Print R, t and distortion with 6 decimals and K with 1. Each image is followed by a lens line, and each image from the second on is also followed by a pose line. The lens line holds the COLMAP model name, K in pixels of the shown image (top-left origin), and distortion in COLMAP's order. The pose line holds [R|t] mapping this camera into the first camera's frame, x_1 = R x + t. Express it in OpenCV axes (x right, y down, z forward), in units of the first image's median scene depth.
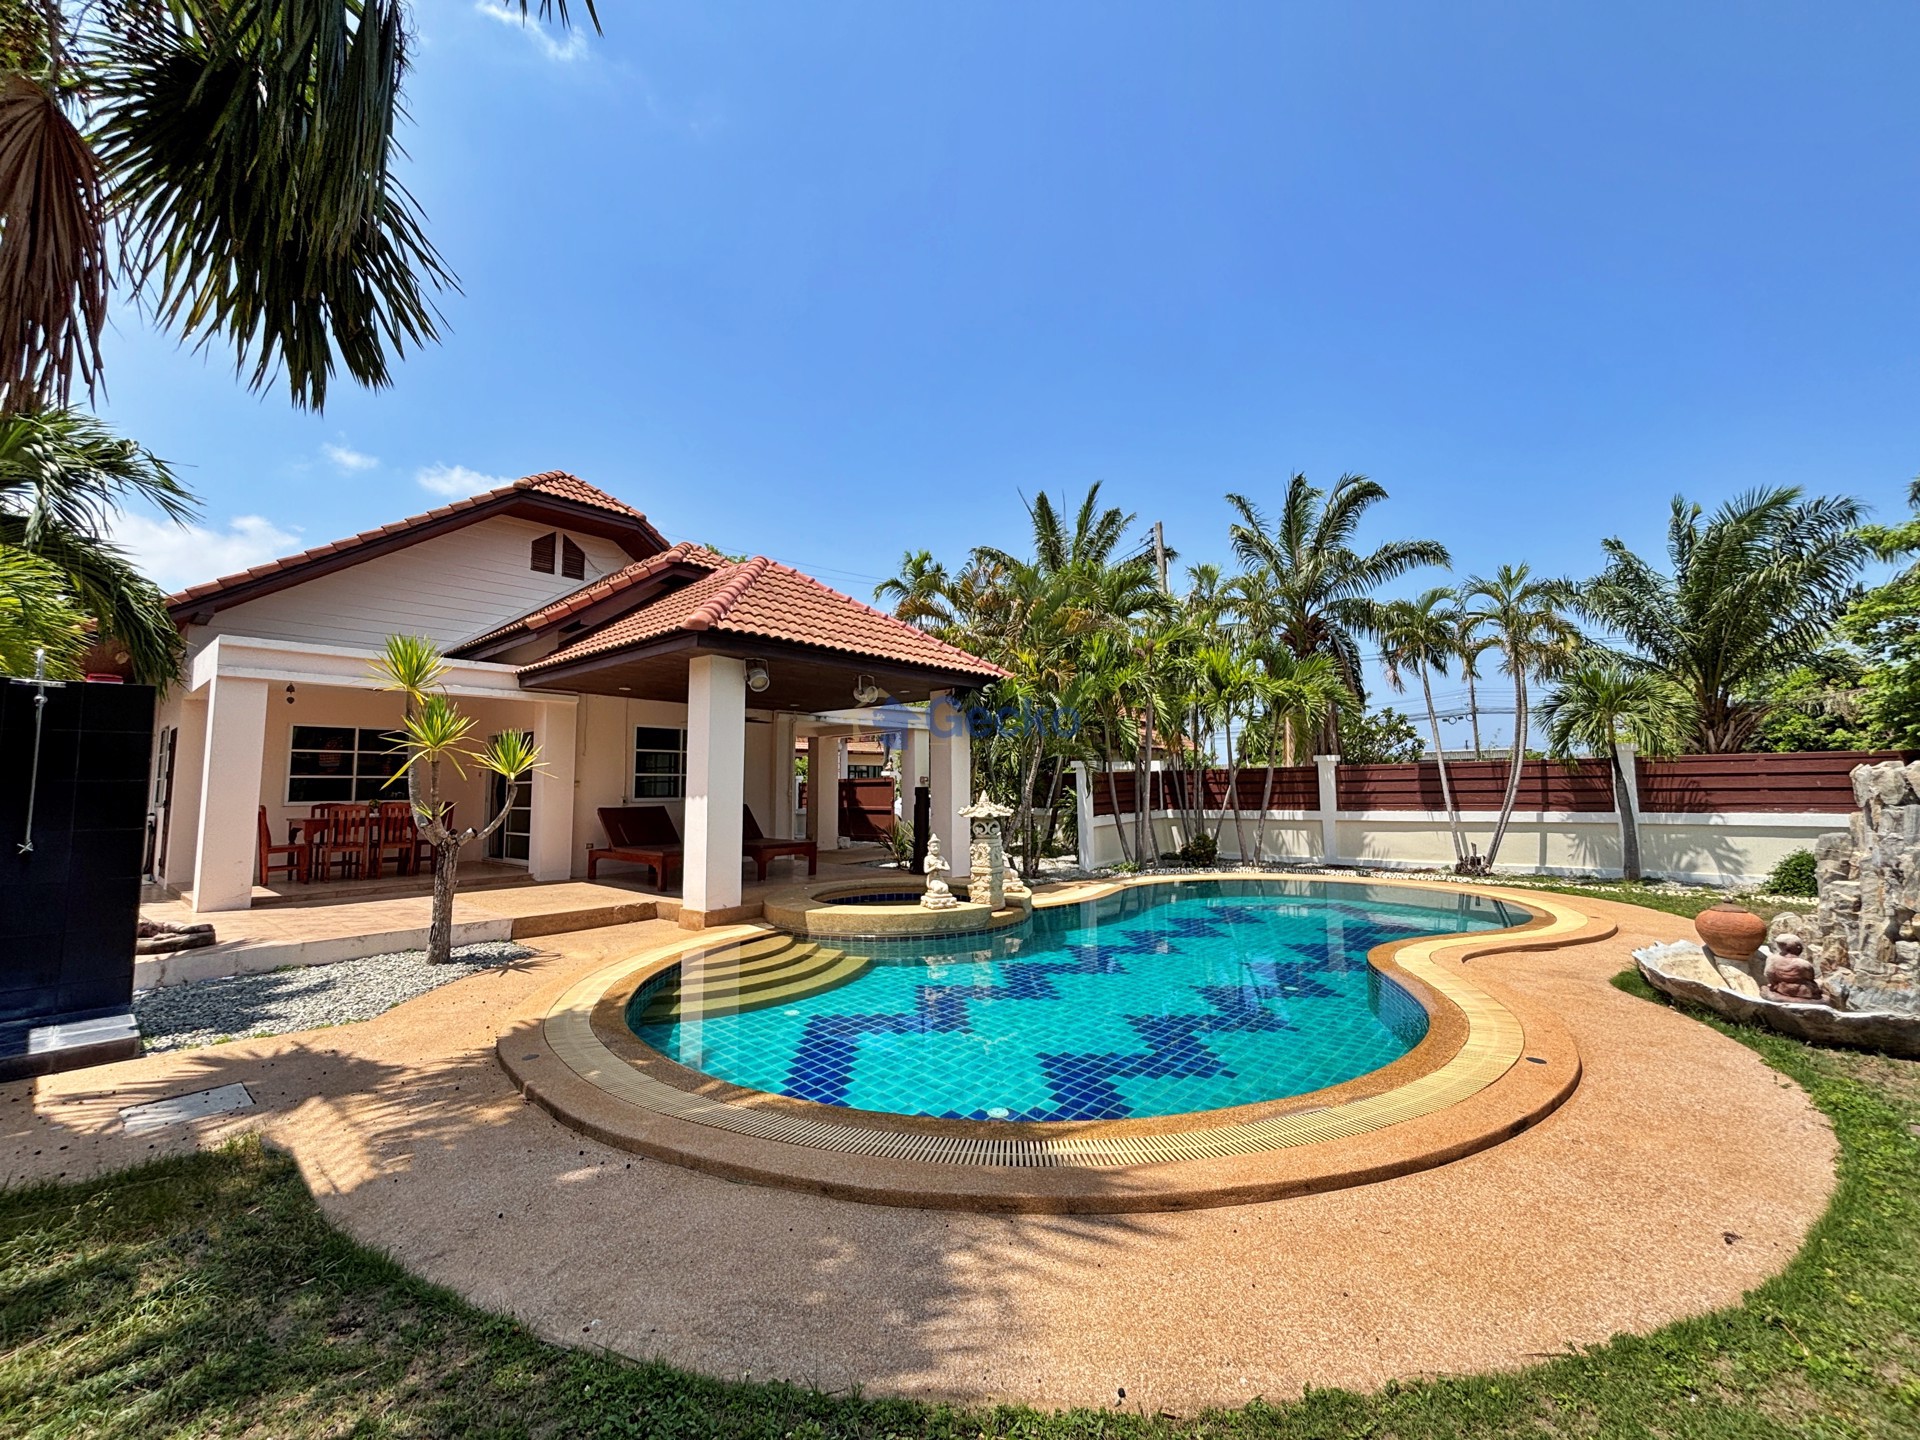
lens RADIAL K [[775.9, 0, 959.3], [0, 775.9, 708.6], [0, 0, 1]] dist [0.002581, 0.000685]
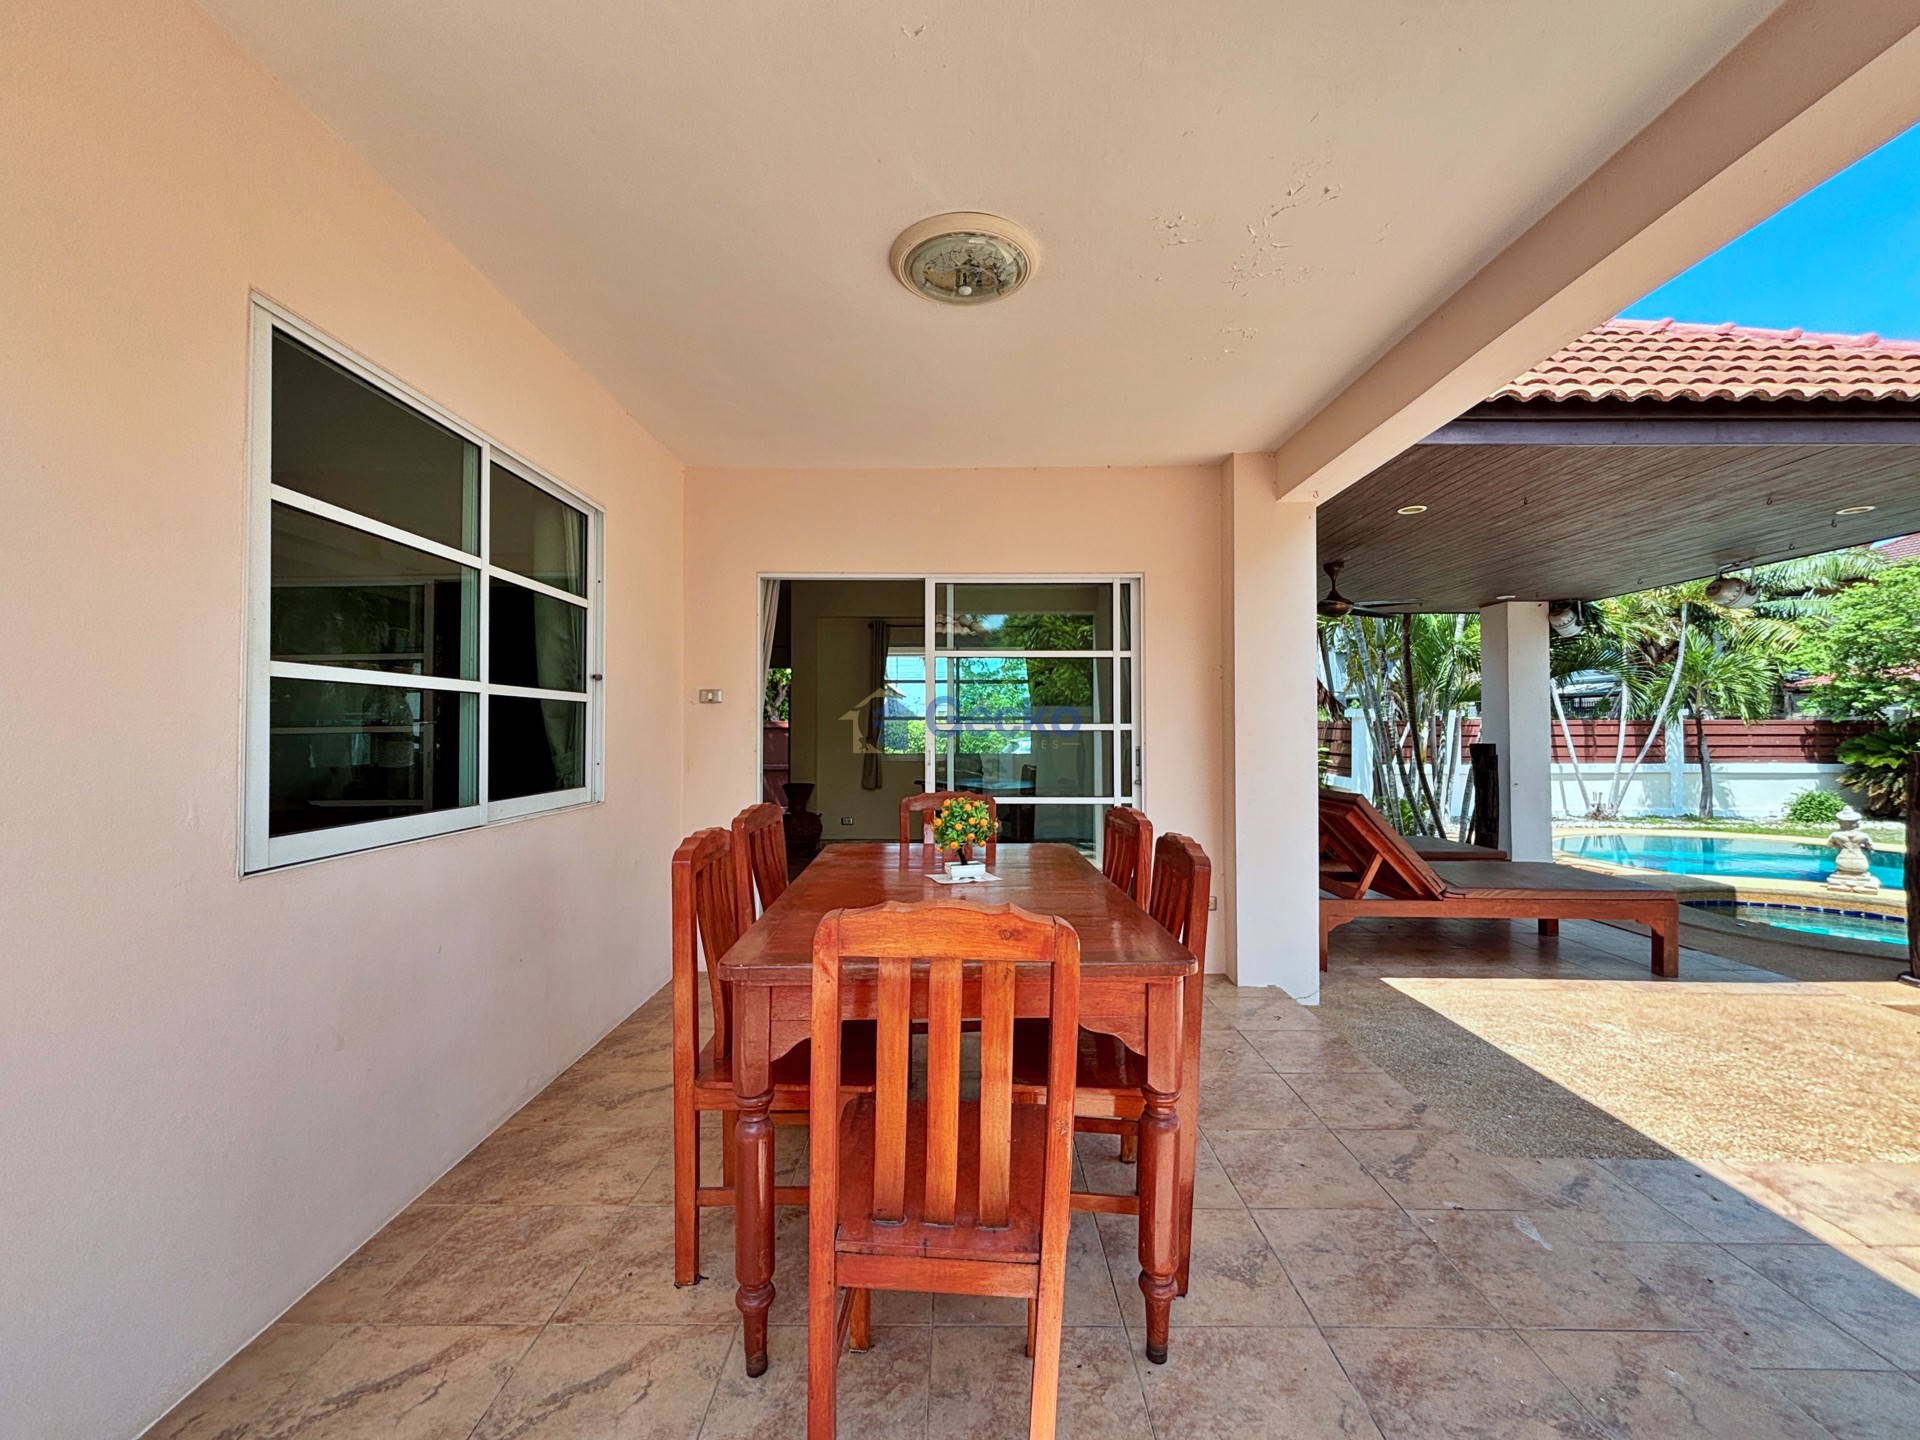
lens RADIAL K [[775.9, 0, 952.1], [0, 775.9, 720.6], [0, 0, 1]] dist [0.002581, 0.000685]
pose [[0.762328, 0.017155, 0.646963, -1.545549], [-0.069527, 0.996034, 0.055514, 0.164355], [-0.643445, -0.087301, 0.760498, 1.635692]]
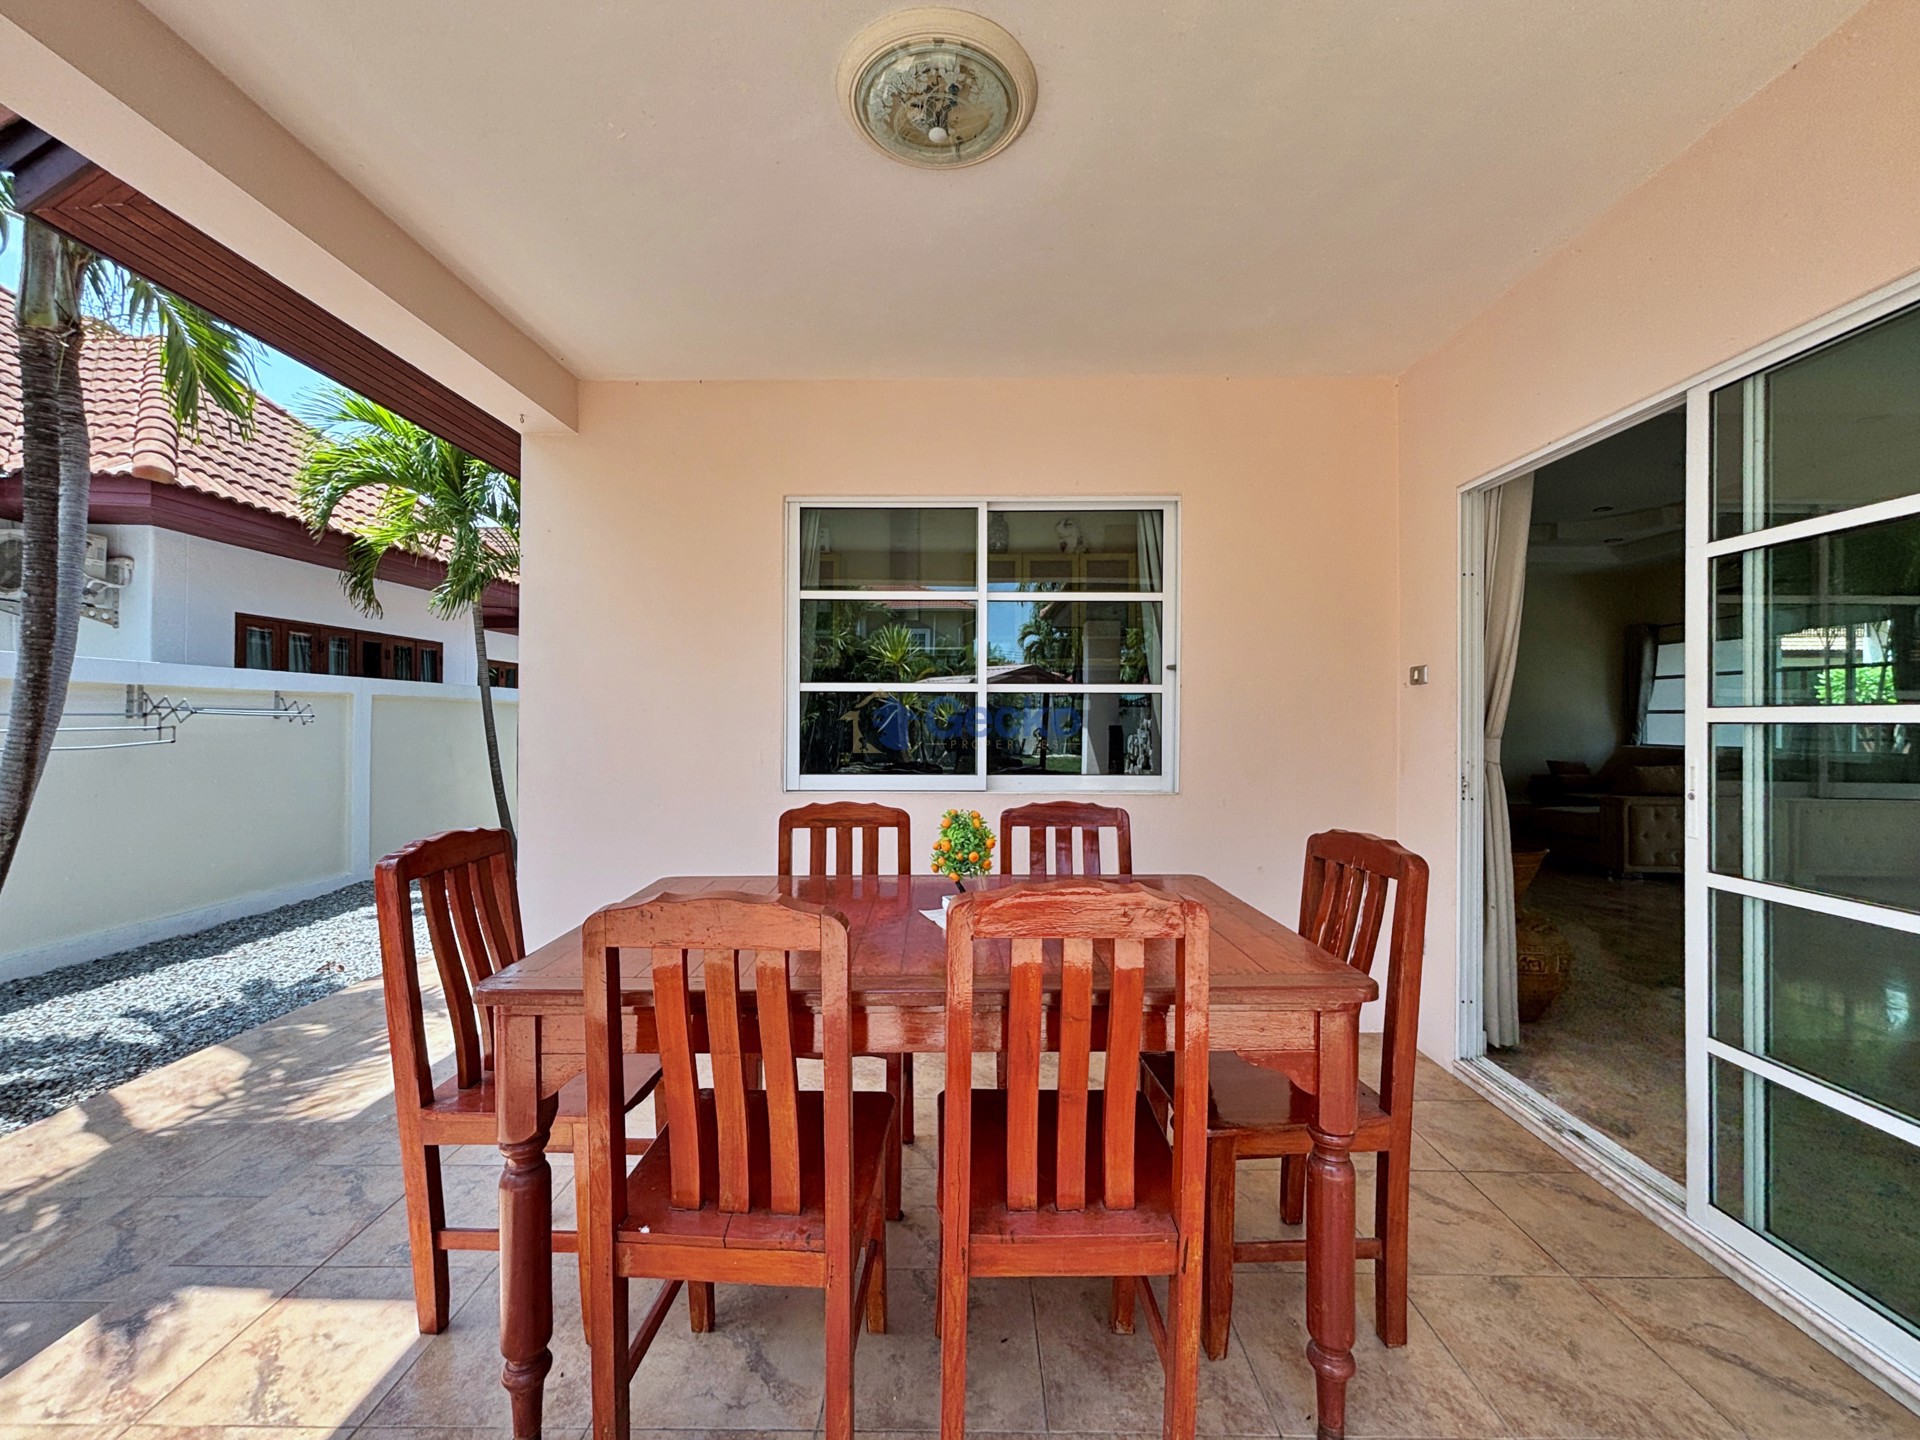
lens RADIAL K [[775.9, 0, 962.7], [0, 775.9, 716.9], [0, 0, 1]] dist [0.002581, 0.000685]
pose [[0.648763, 0.003730, -0.760981, -1.097627], [0.064165, 0.996159, 0.059585, 0.173986], [0.758281, -0.087485, 0.646032, 1.743512]]
